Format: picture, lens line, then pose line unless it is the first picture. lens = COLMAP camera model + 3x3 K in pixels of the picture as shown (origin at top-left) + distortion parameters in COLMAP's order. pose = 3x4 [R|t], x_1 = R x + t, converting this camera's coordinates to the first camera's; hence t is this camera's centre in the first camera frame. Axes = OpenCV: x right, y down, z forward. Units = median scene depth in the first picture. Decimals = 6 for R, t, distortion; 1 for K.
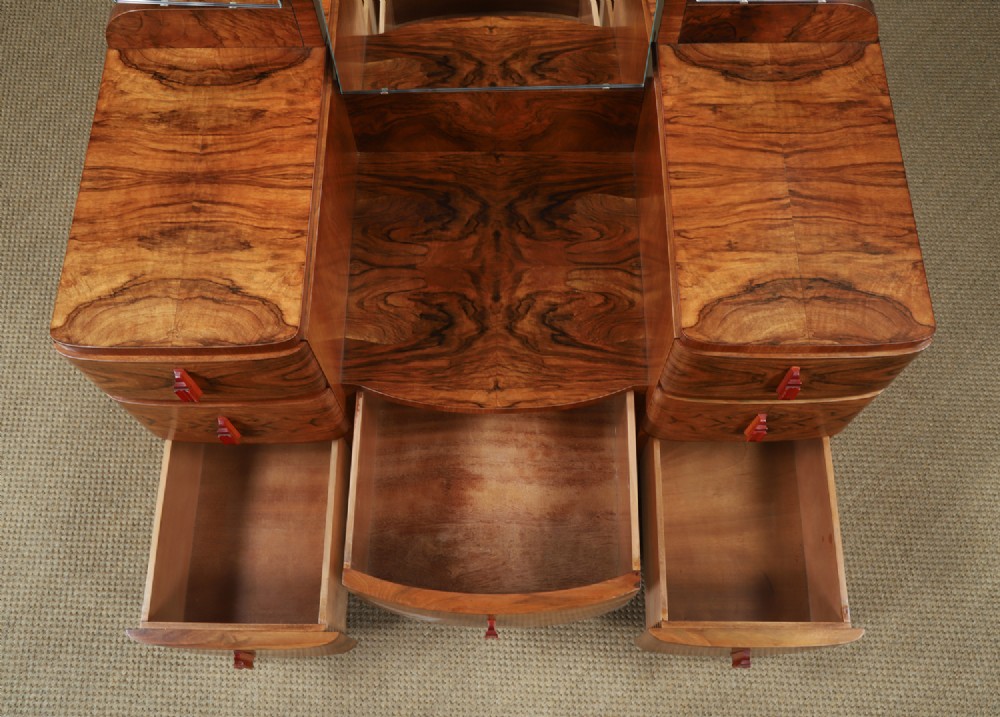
lens RADIAL K [[933.1, 0, 501.2], [0, 933.1, 354.5], [0, 0, 1]] dist [-0.020733, 0.000000]
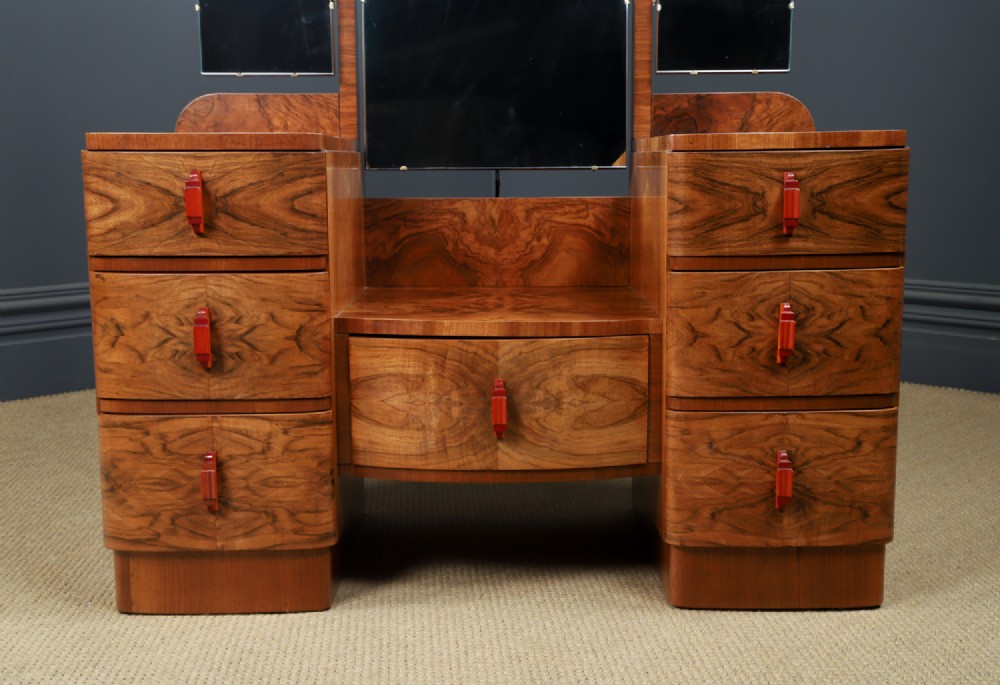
lens RADIAL K [[1191.7, 0, 503.2], [0, 1191.7, 342.0], [0, 0, 1]] dist [0.073104, 0.000000]
pose [[0.999955, 0.005765, 0.007537, -0.011111], [0.003325, 0.531065, -0.847325, 1.063494], [-0.008887, 0.847311, 0.531022, 0.381828]]
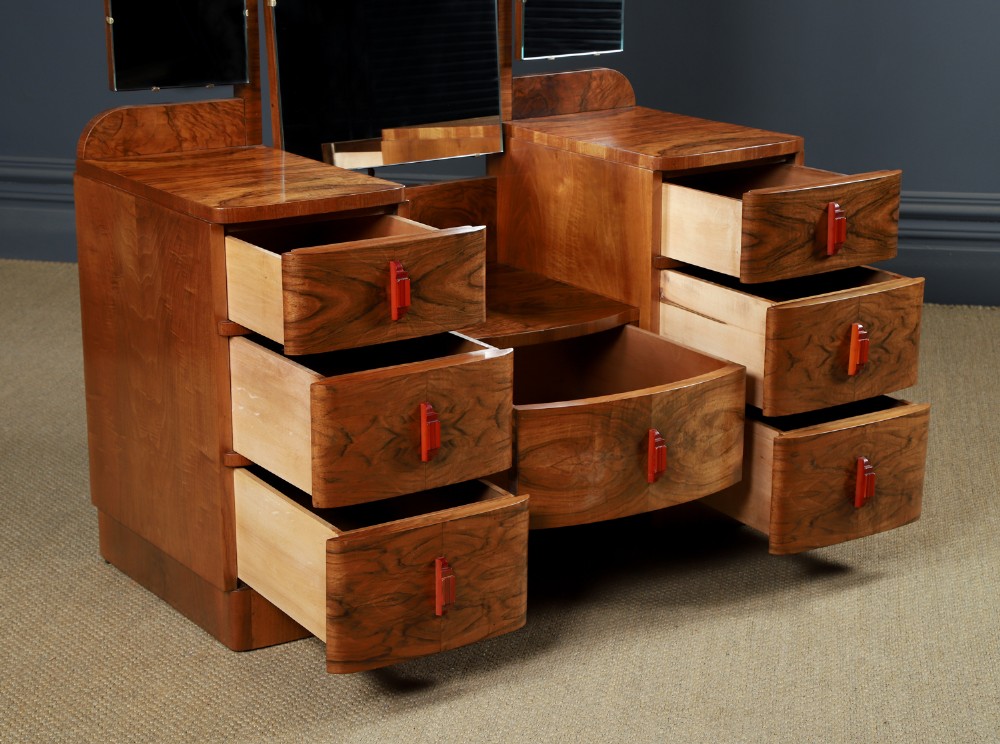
lens RADIAL K [[1941.3, 0, 482.9], [0, 1941.3, 370.4], [0, 0, 1]] dist [0.275385, 0.000000]
pose [[0.830781, -0.141457, 0.538325, -1.249867], [0.507762, 0.588784, -0.628897, 1.434746], [-0.227995, 0.795816, 0.560977, -0.195095]]
